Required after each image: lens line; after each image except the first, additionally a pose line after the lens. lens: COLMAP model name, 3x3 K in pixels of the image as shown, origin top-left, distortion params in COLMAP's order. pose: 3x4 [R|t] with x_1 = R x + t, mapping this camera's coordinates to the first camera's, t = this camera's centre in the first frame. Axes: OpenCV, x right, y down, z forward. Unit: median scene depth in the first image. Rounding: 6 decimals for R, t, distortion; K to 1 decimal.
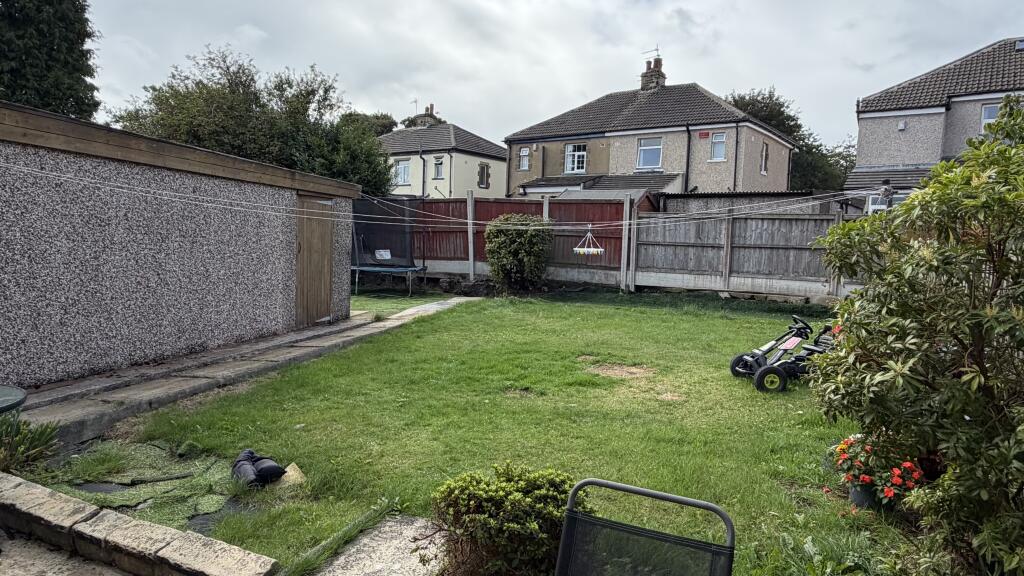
lens RADIAL K [[655.0, 0, 512.0], [0, 655.0, 288.0], [0, 0, 1]] dist [0.000838, 0.002222]
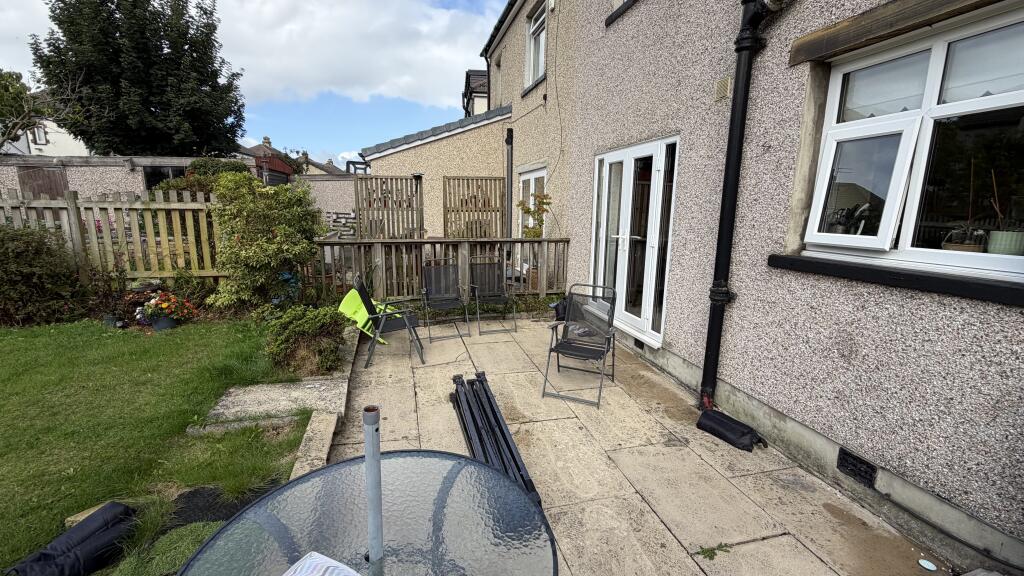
lens RADIAL K [[431.6, 0, 512.0], [0, 431.6, 288.0], [0, 0, 1]] dist [0.001283, 0.000088]
pose [[-0.671094, -0.185268, 0.717850, -0.291135], [0.016677, 0.964254, 0.264453, -0.035540], [-0.741185, 0.189445, -0.644016, 0.257586]]
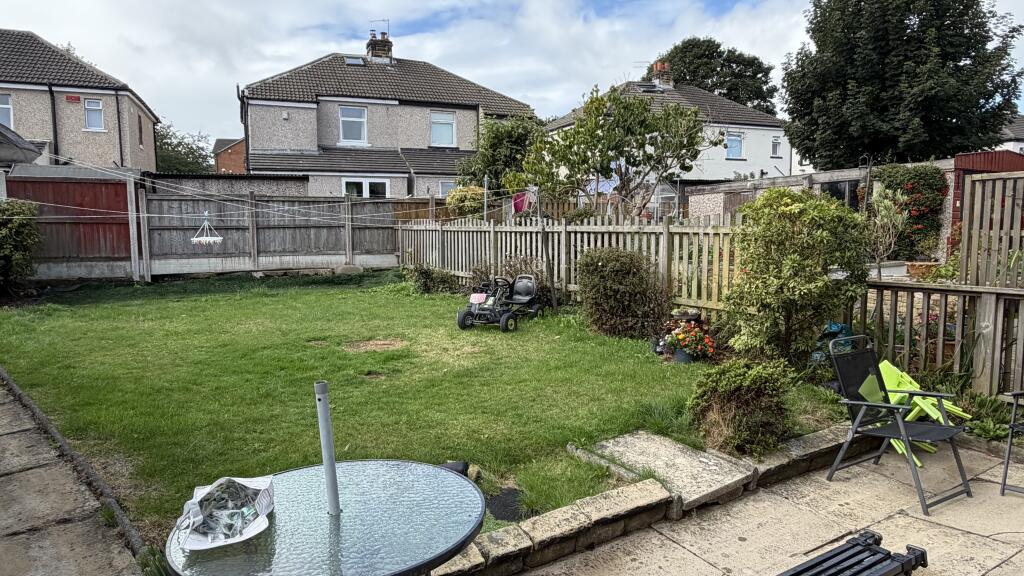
lens RADIAL K [[655.0, 0, 512.0], [0, 655.0, 288.0], [0, 0, 1]] dist [0.000838, 0.002222]
pose [[0.513594, -0.122722, 0.849211, -0.328662], [0.086033, 0.992097, 0.091339, -0.026541], [-0.853709, 0.026149, 0.520093, 0.106223]]
